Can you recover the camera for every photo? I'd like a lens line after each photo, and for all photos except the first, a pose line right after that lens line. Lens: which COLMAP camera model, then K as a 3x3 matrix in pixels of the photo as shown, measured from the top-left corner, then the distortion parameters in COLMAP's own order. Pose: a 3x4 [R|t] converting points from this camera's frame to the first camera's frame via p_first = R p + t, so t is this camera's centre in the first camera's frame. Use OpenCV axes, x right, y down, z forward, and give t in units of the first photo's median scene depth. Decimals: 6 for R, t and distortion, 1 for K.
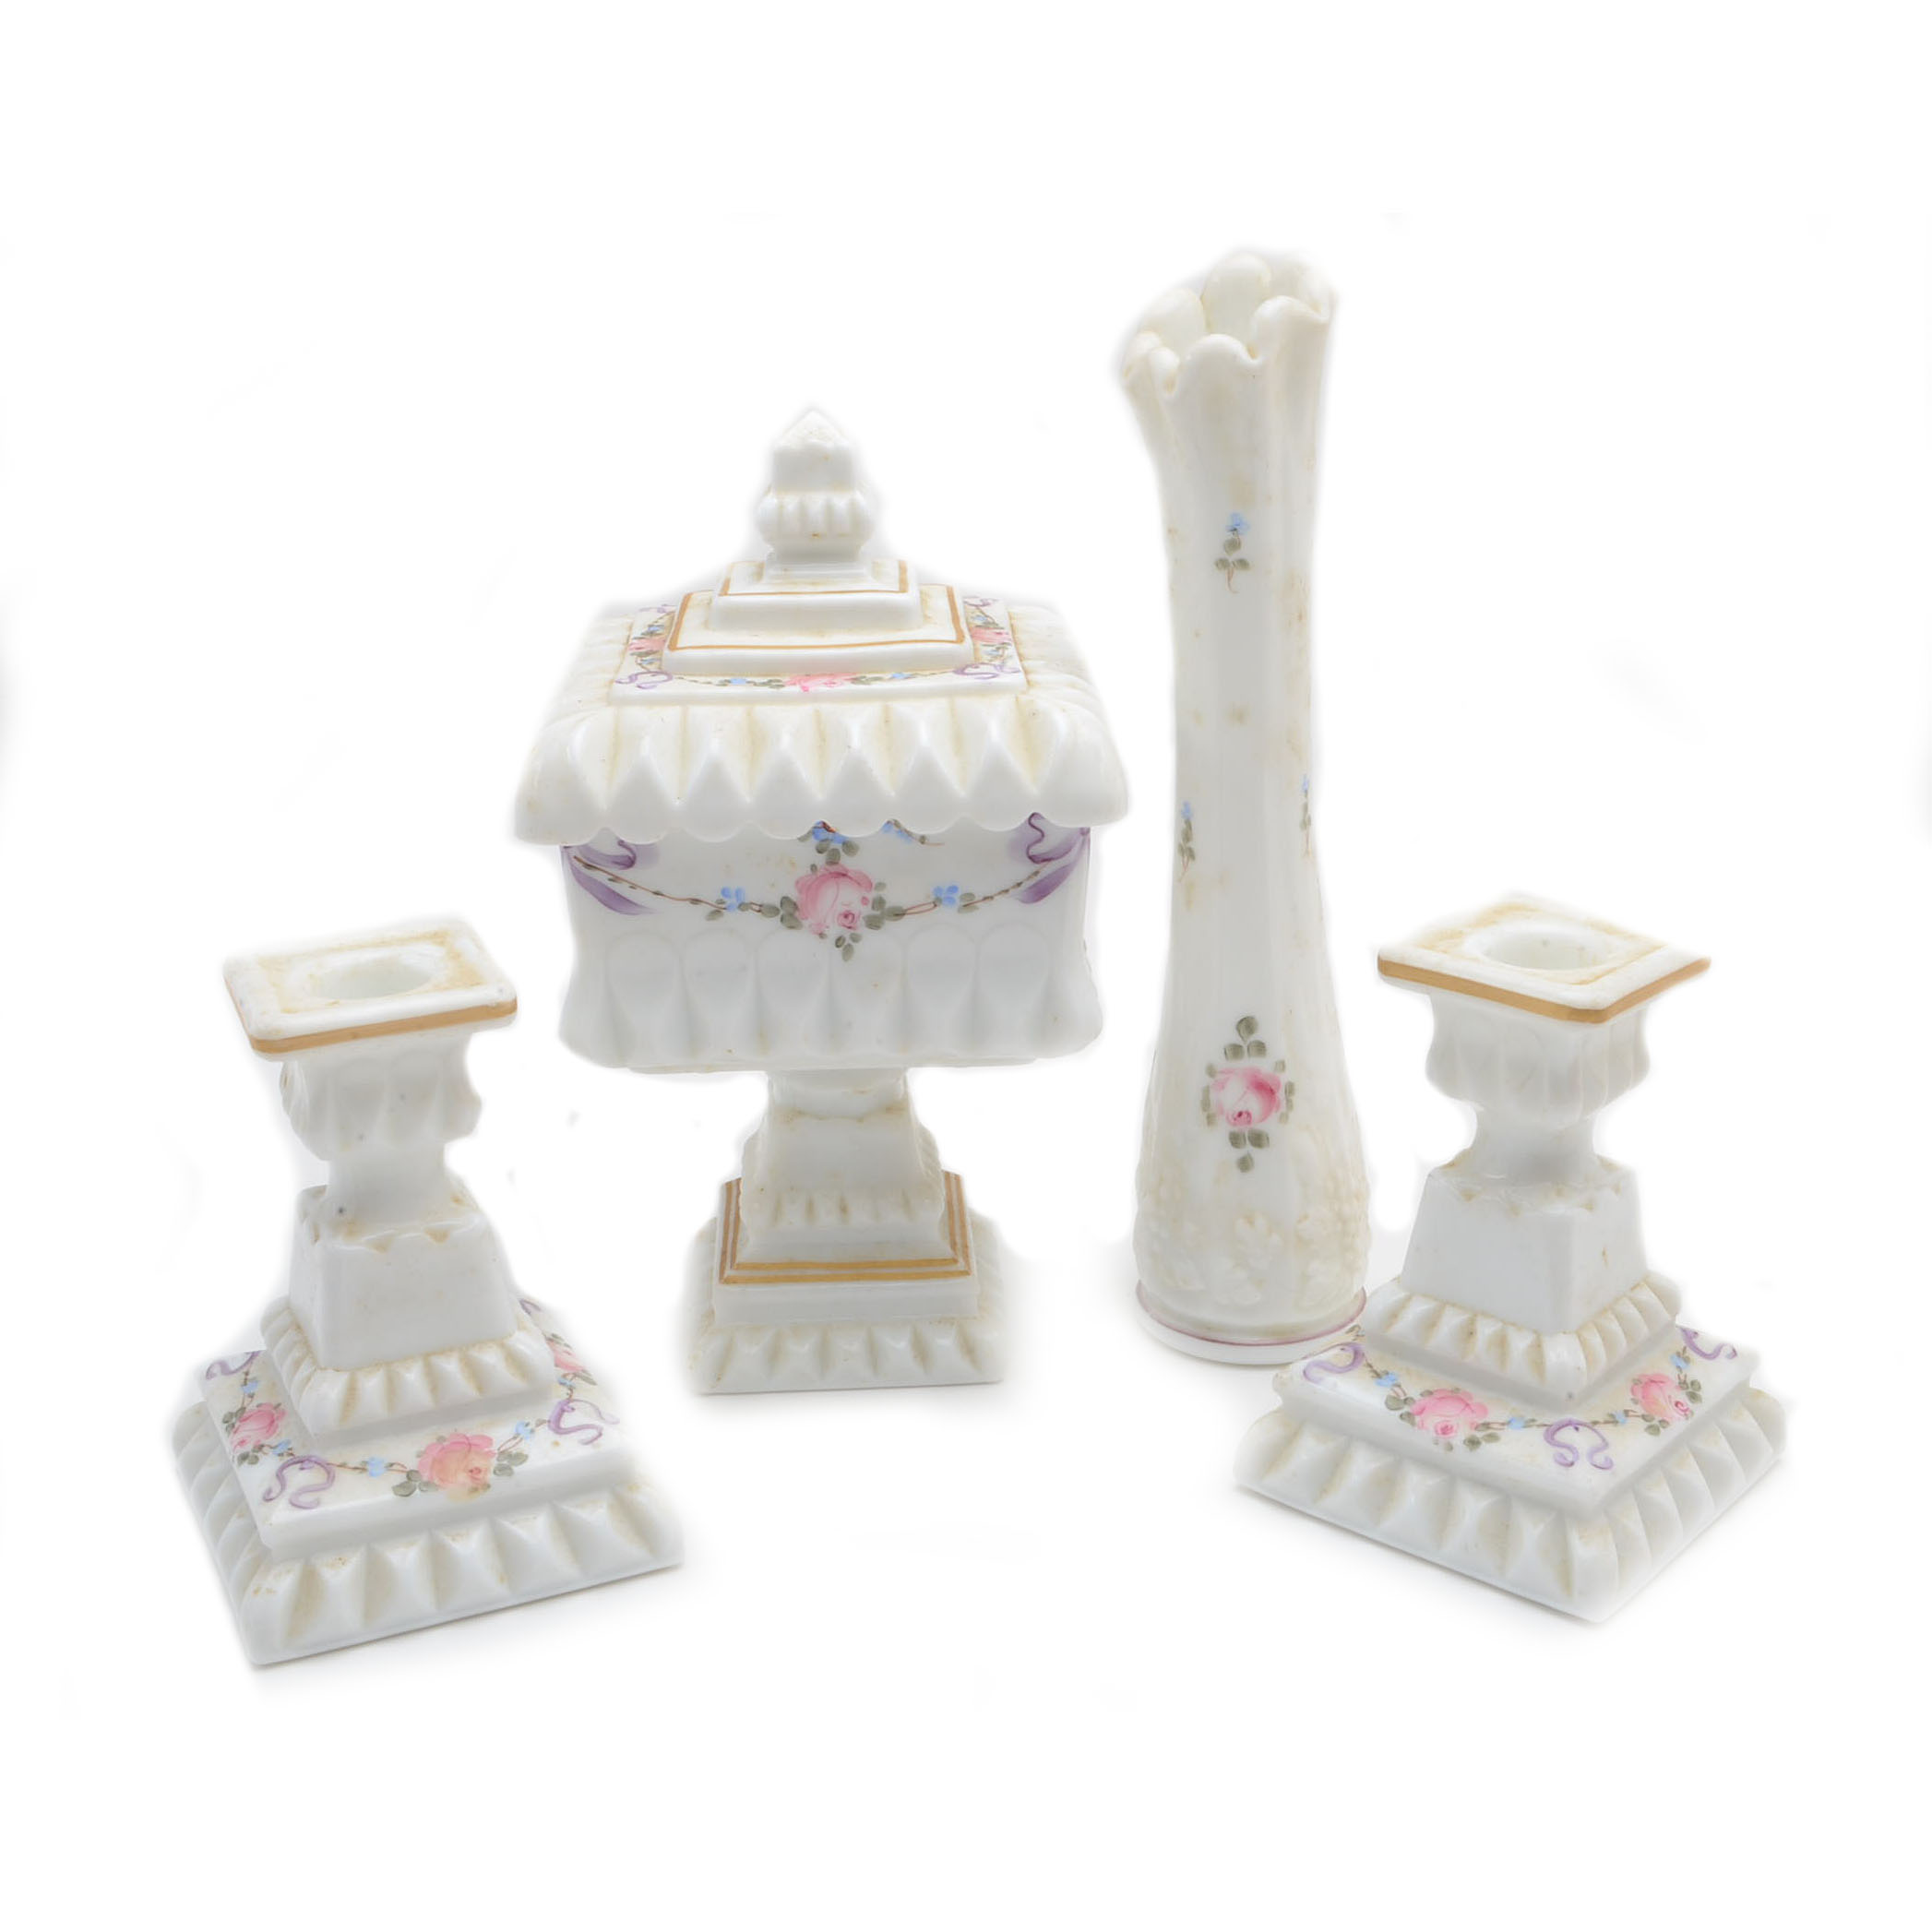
lens RADIAL K [[2738.9, 0, 966.0], [0, 2738.9, 966.0], [0, 0, 1]] dist [-0.015225, -0.049227]
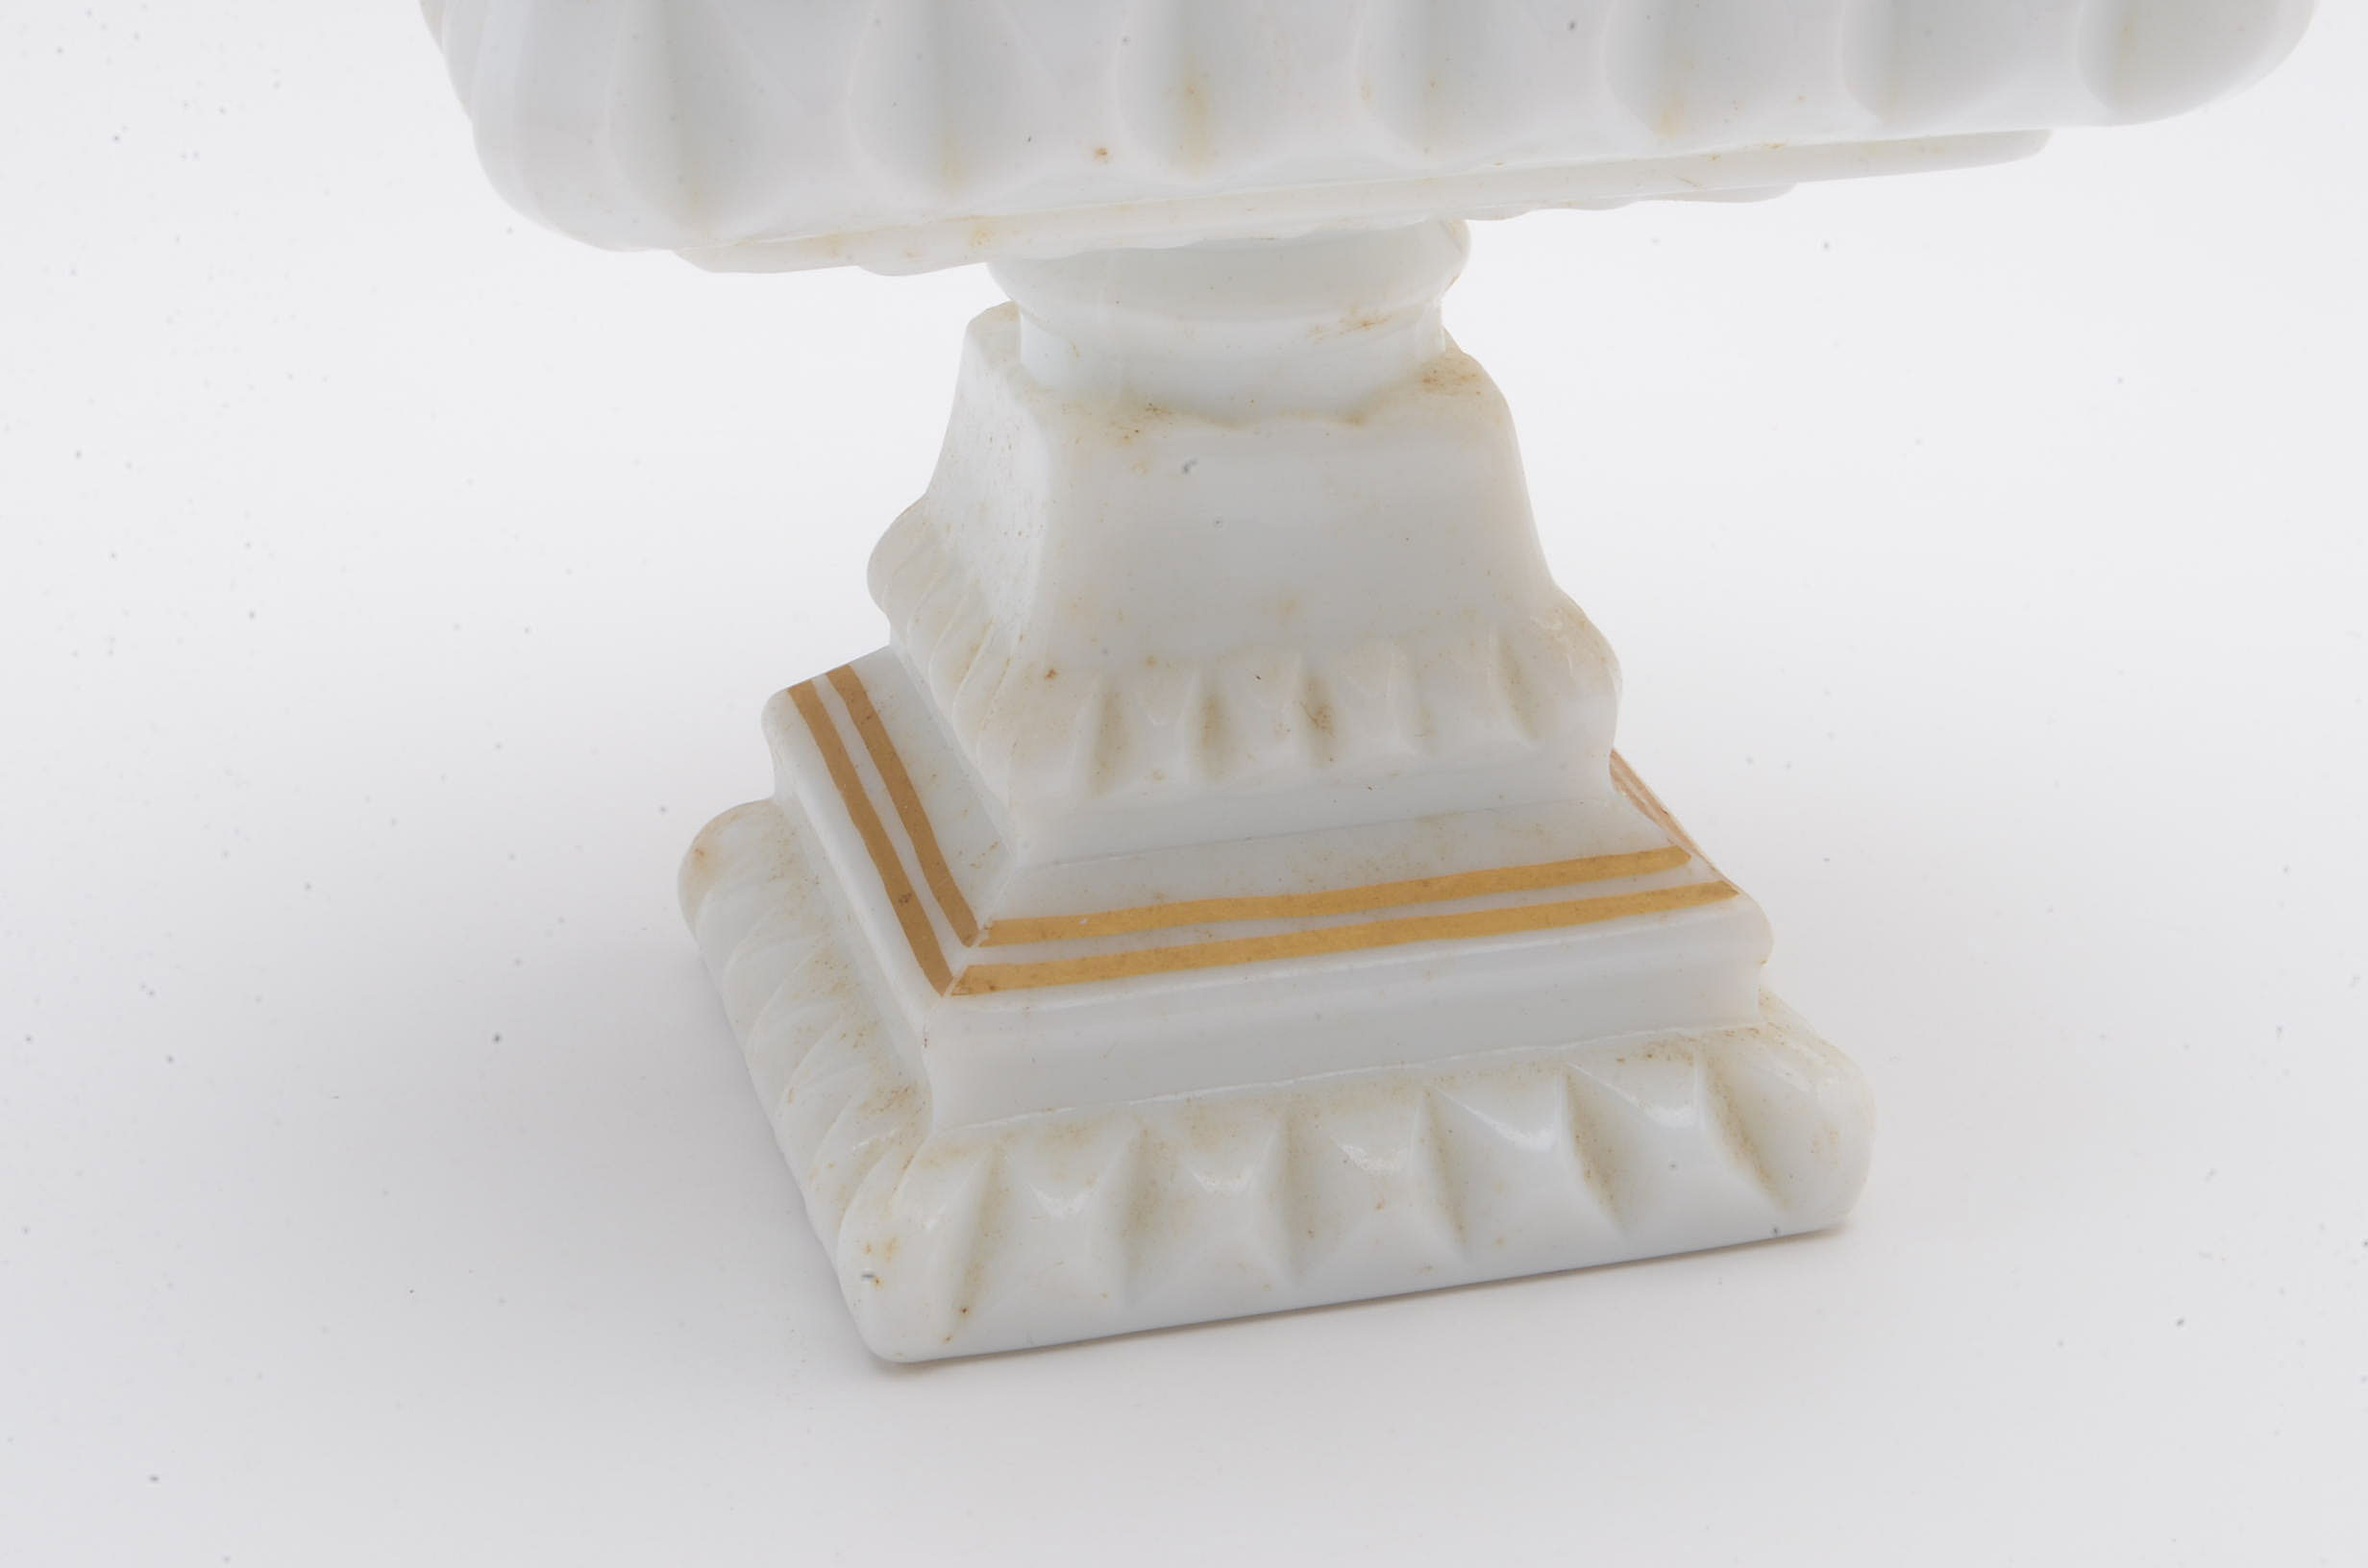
lens RADIAL K [[5275.2, 0, 1184.0], [0, 5275.2, 784.0], [0, 0, 1]] dist [0.011296, 0.324665]
pose [[0.980355, -0.083486, 0.178703, -0.181352], [0.069551, 0.994129, 0.082881, 0.051399], [-0.184573, -0.068824, 0.980406, 0.472090]]
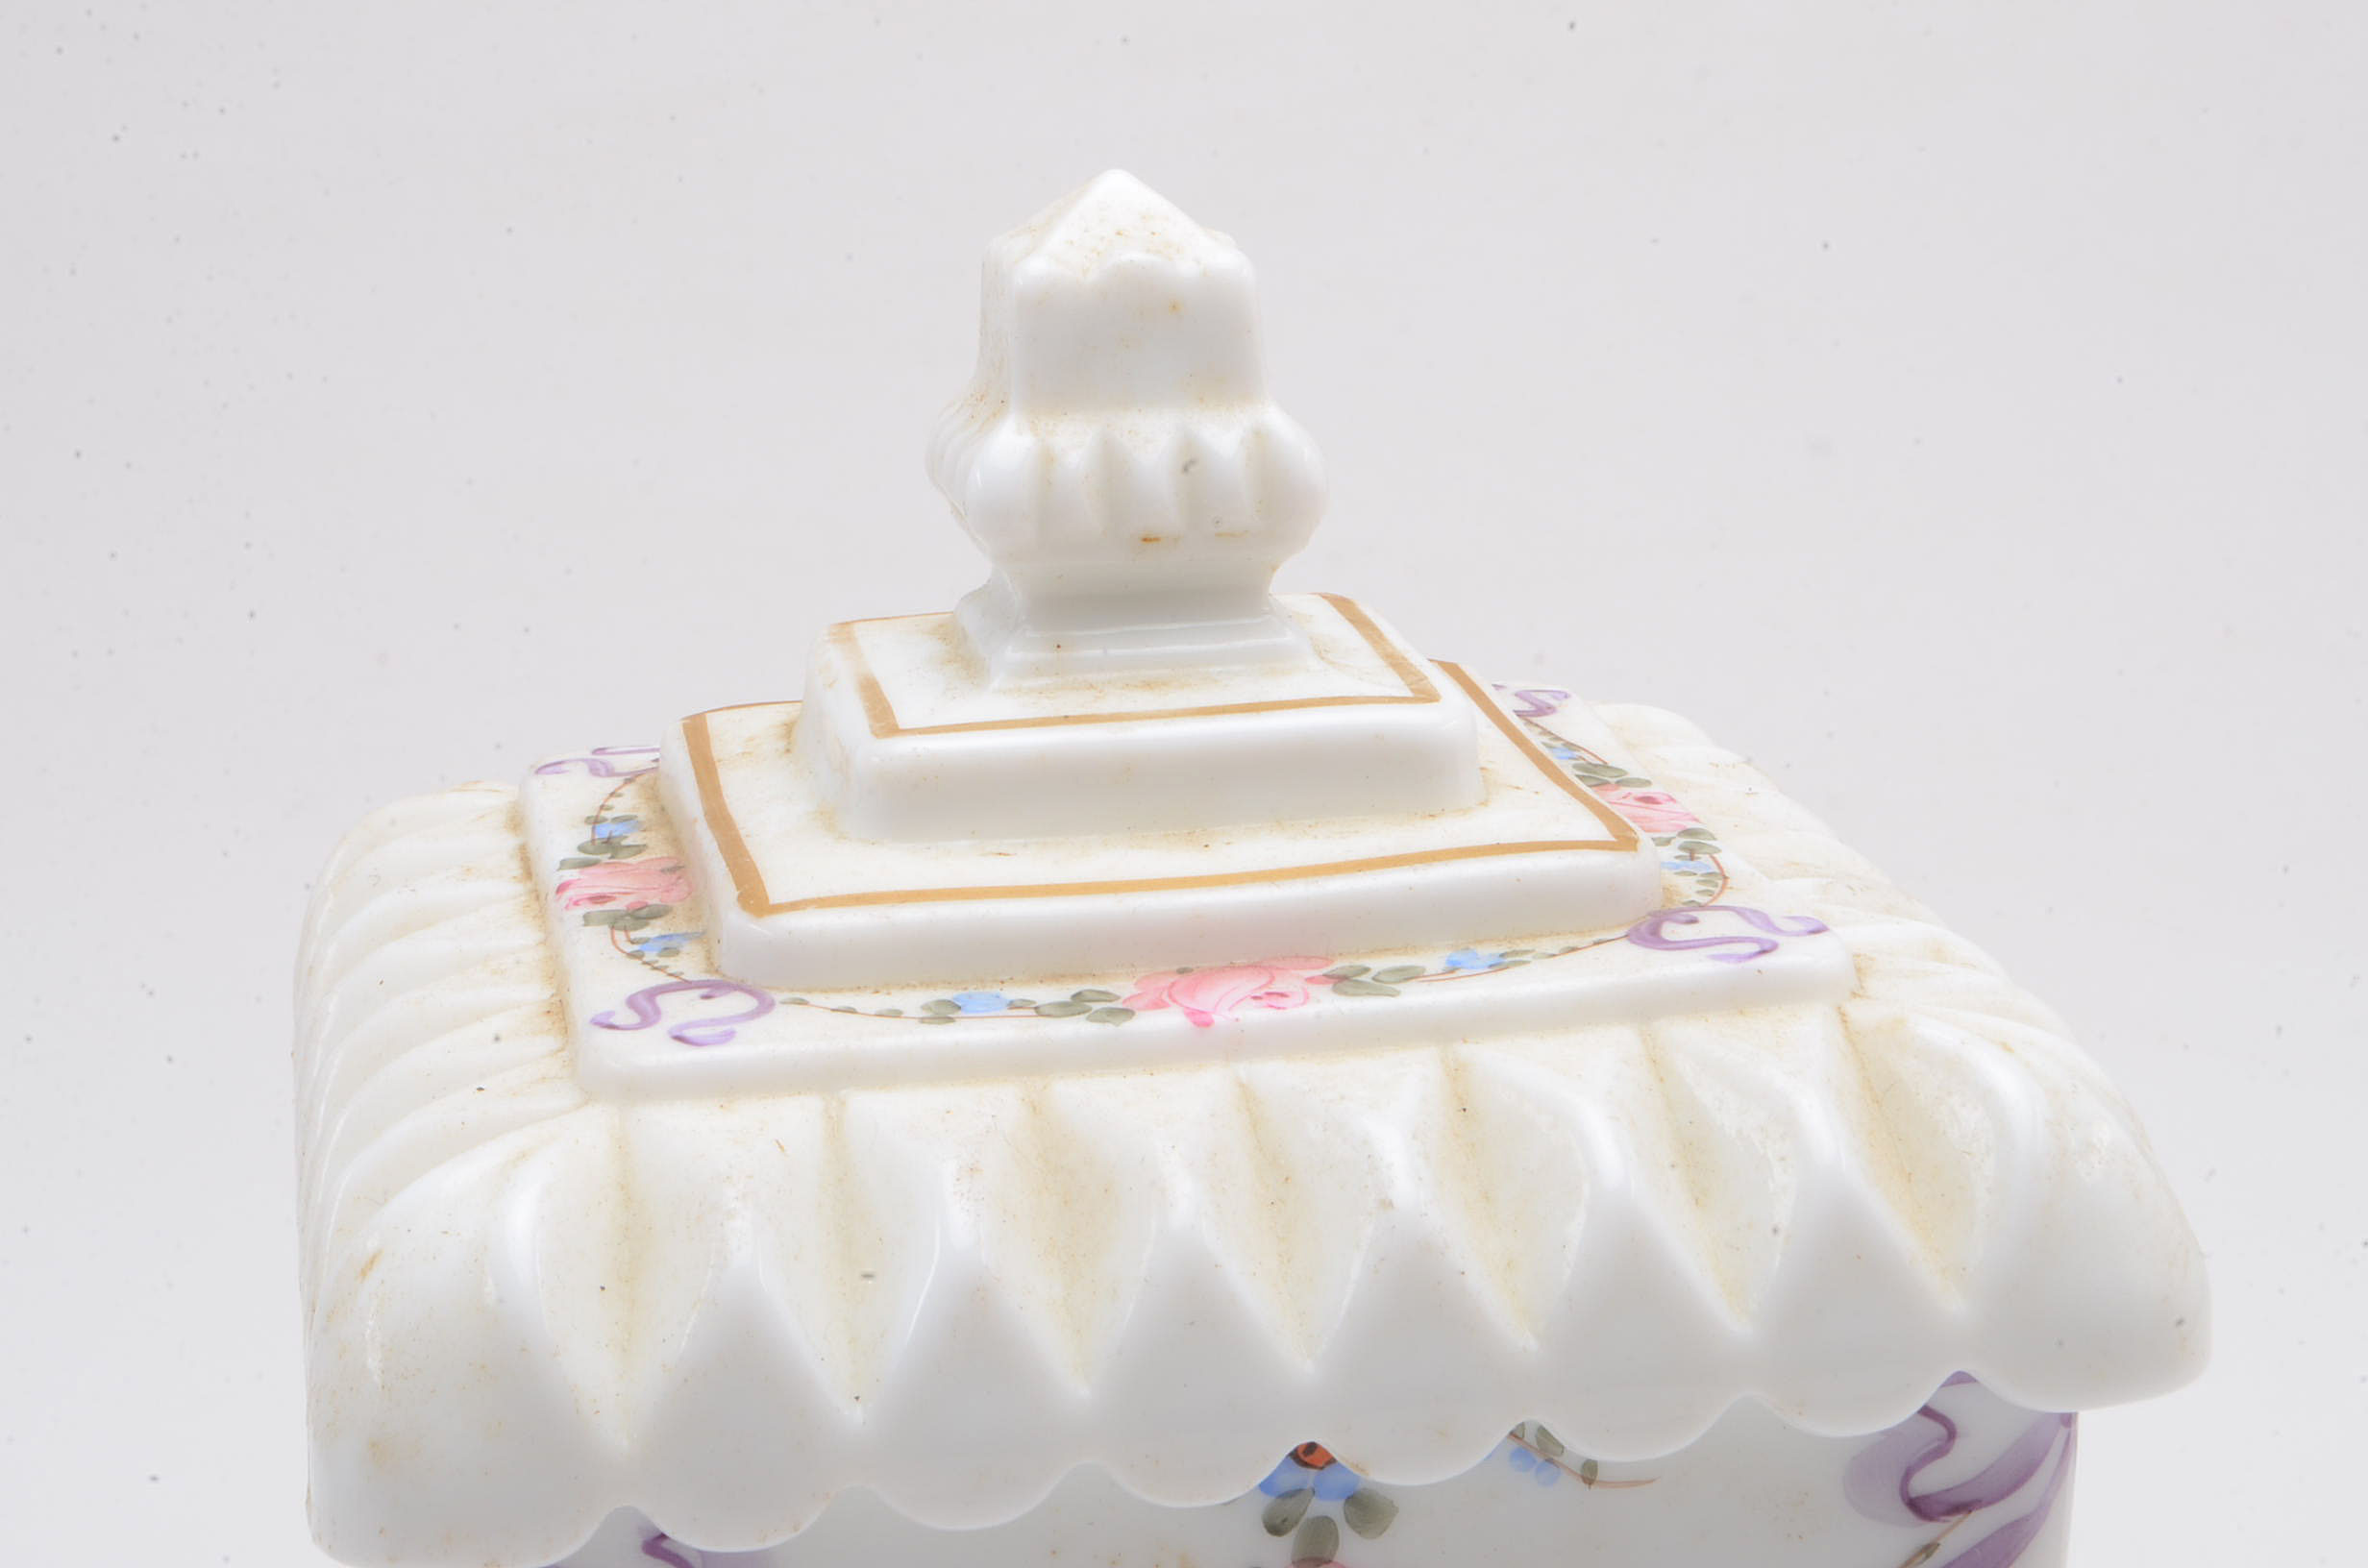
lens RADIAL K [[5275.2, 0, 1184.0], [0, 5275.2, 784.0], [0, 0, 1]] dist [0.011296, 0.324665]
pose [[0.991387, -0.045282, 0.122887, -0.133883], [0.056548, 0.994354, -0.089792, -0.072610], [-0.118127, 0.095968, 0.988350, 0.384024]]
